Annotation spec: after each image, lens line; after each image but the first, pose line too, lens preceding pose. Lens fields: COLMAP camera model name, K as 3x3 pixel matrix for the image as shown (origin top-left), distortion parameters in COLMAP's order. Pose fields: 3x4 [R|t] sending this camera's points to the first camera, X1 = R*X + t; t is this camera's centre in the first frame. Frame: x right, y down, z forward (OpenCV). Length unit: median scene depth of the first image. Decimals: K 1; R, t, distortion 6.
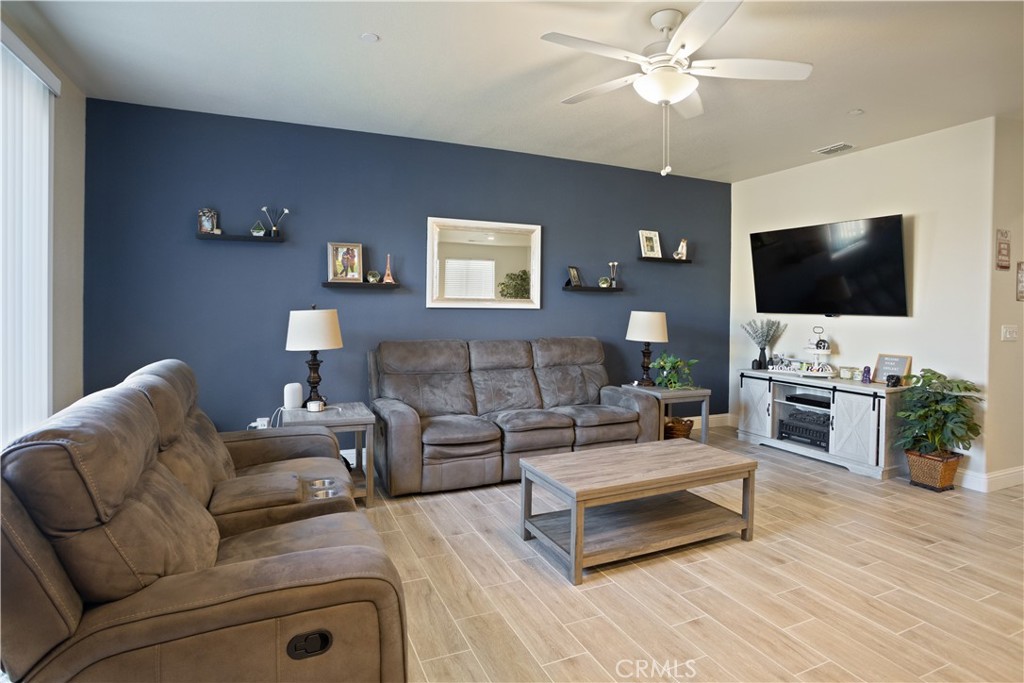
lens RADIAL K [[517.0, 0, 544.9], [0, 517.0, 310.6], [0, 0, 1]] dist [-0.059865, 0.027703]
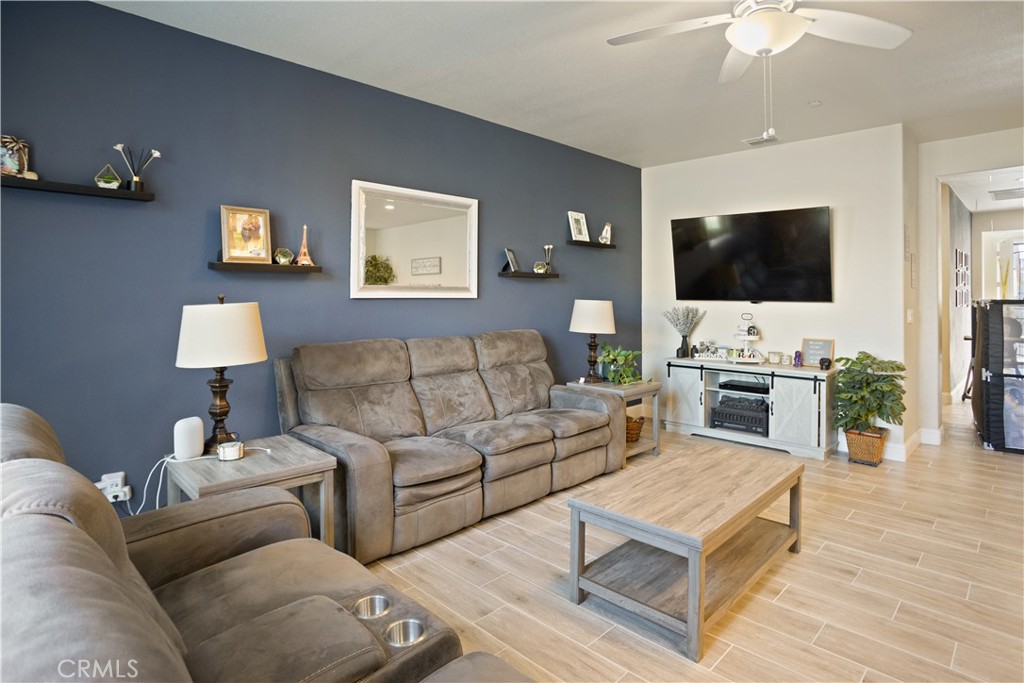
lens RADIAL K [[517.0, 0, 526.3], [0, 517.0, 293.9], [0, 0, 1]] dist [-0.059865, 0.027703]
pose [[0.946572, -0.007725, 0.322399, -0.237021], [0.011067, 0.999902, -0.008535, -0.003228], [-0.322302, 0.011647, 0.946565, 0.207390]]
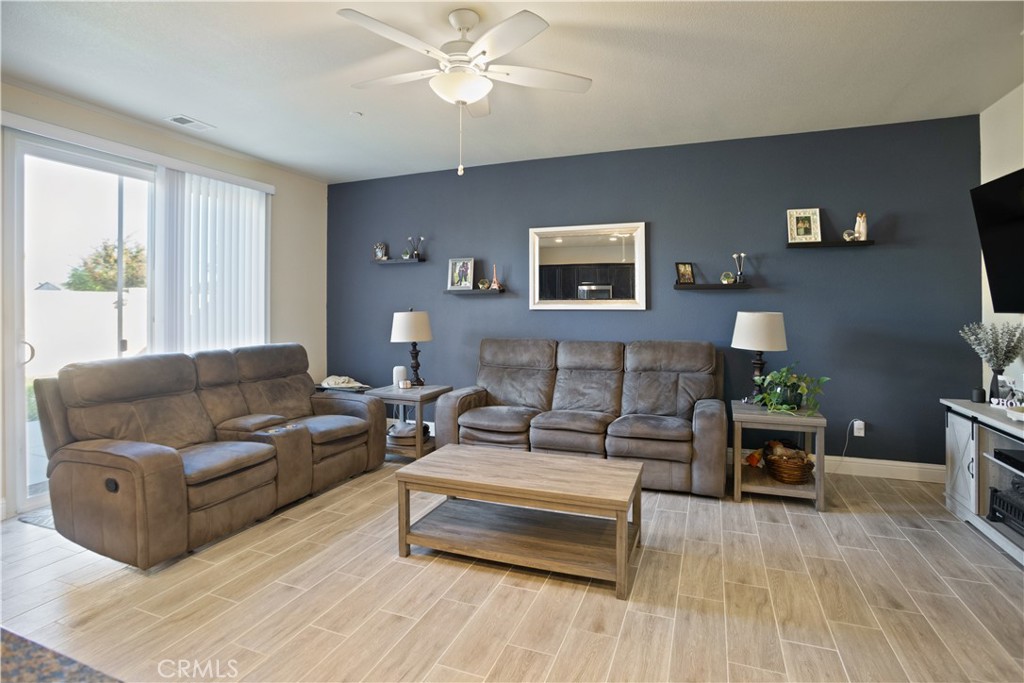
lens RADIAL K [[517.0, 0, 549.1], [0, 517.0, 302.3], [0, 0, 1]] dist [-0.059865, 0.027703]
pose [[0.714247, -0.017921, -0.699664, 0.607240], [0.002893, 0.999739, -0.022653, 0.004060], [0.699887, 0.014155, 0.714113, 0.235784]]
